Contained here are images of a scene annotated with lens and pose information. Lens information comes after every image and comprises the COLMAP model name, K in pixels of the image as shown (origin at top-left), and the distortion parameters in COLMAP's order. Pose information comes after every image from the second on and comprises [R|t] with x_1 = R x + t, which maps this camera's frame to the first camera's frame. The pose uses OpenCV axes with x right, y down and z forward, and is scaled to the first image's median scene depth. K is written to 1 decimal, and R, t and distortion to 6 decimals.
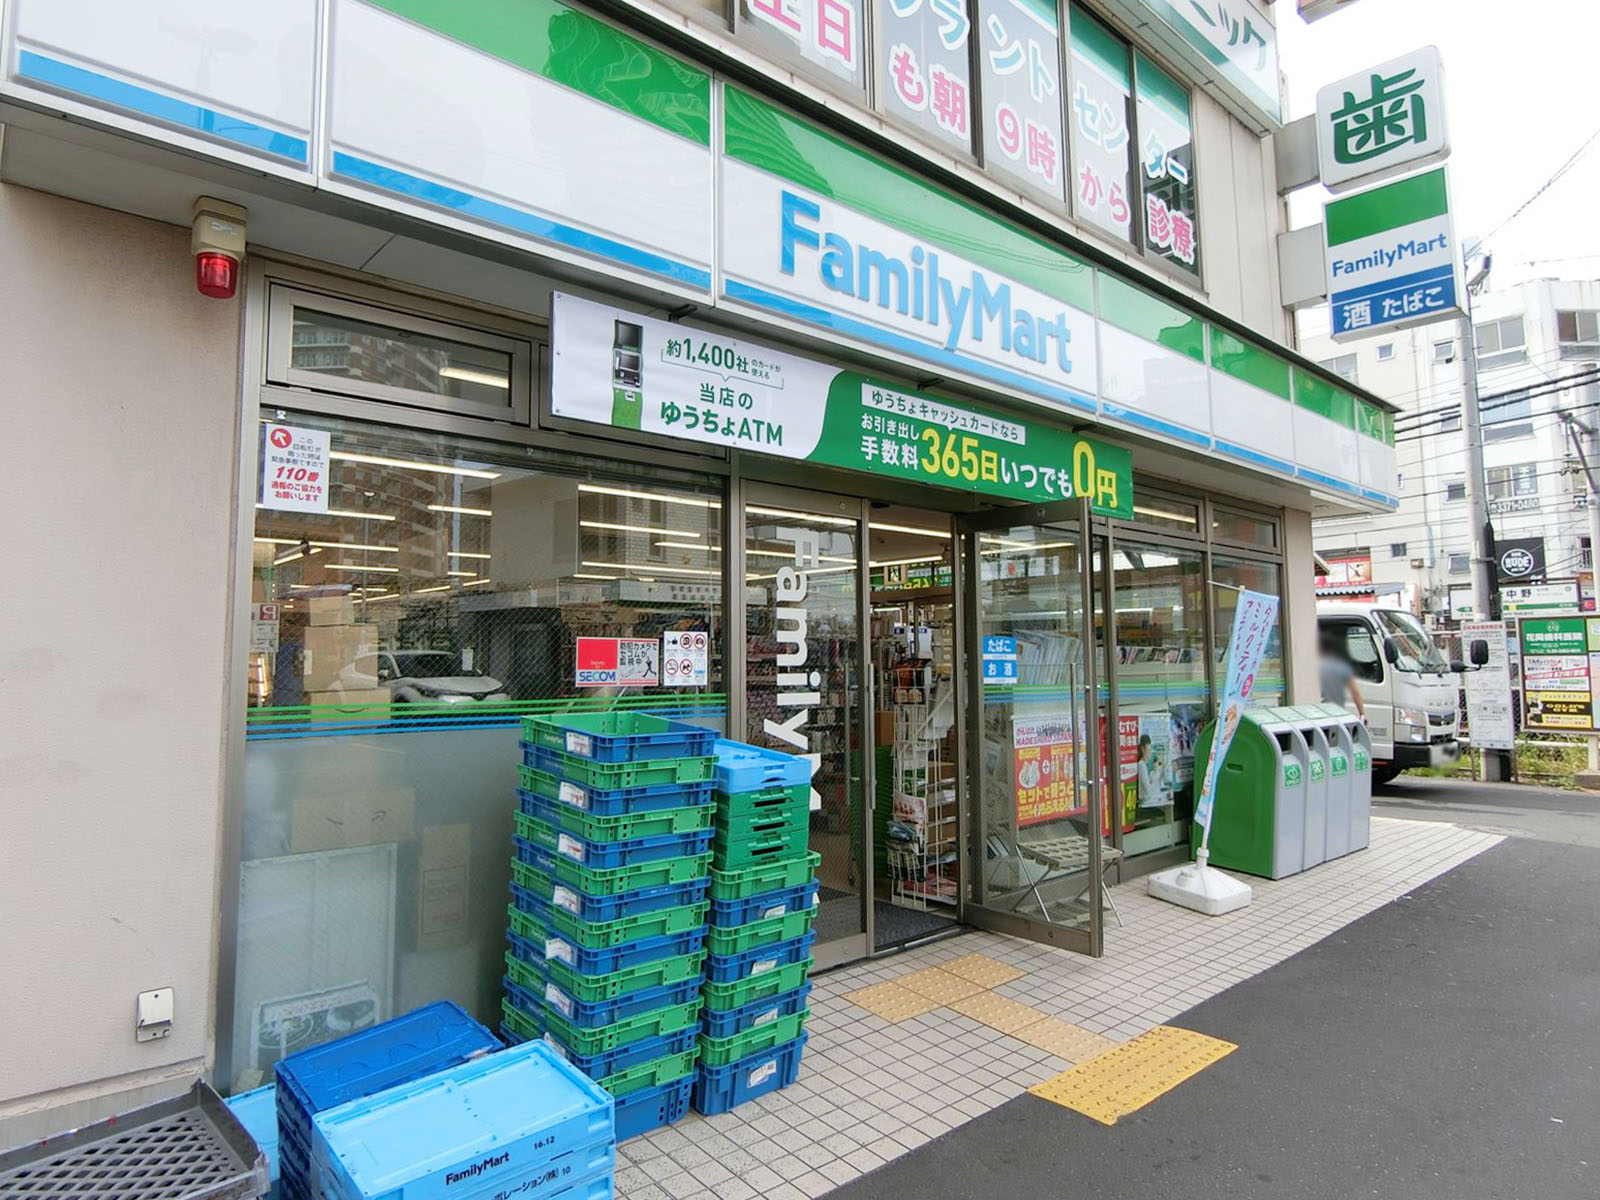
lens RADIAL K [[917.6, 0, 797.2], [0, 917.6, 597.3], [0, 0, 1]] dist [-0.005385, -0.000189]
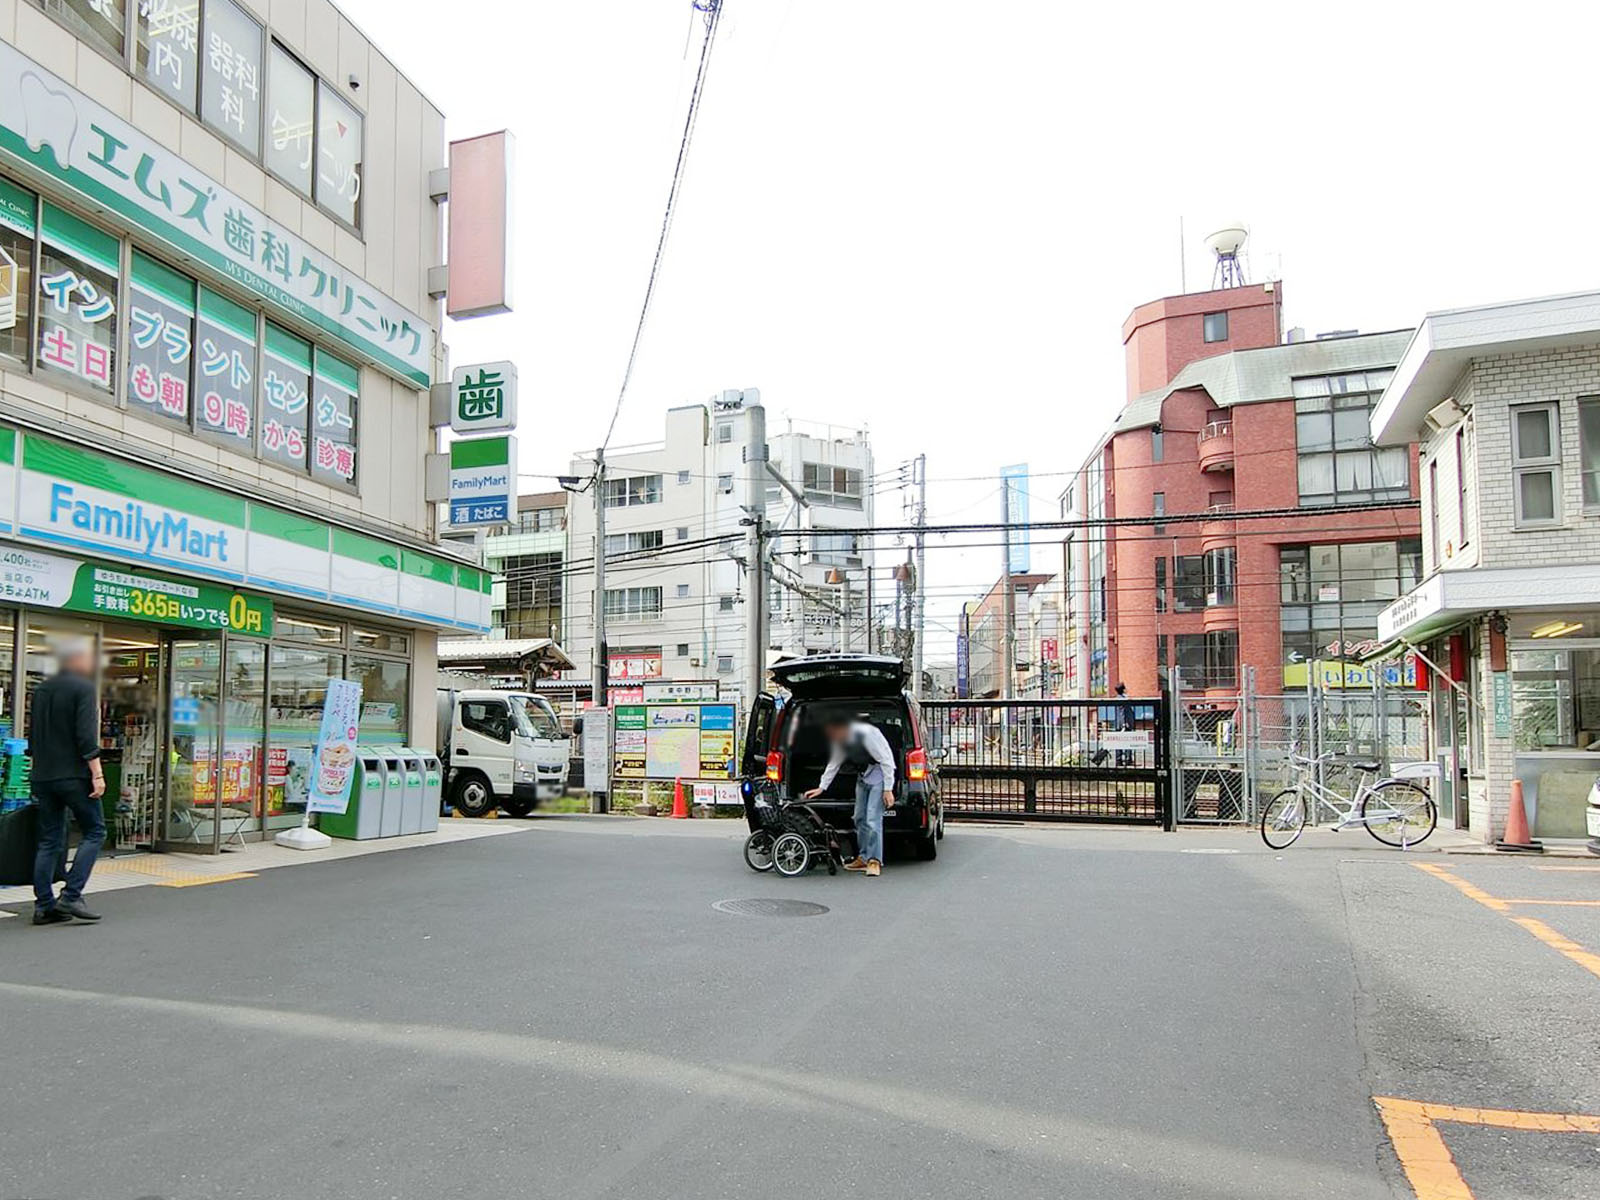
lens RADIAL K [[1058.7, 0, 622.2], [0, 1058.7, 689.7], [0, 0, 1]] dist [-0.005614, 0.001896]
pose [[0.903110, 0.039514, 0.427587, 0.100276], [-0.045598, 0.998952, 0.003991, -0.021687], [-0.426981, -0.023102, 0.903965, -1.220145]]
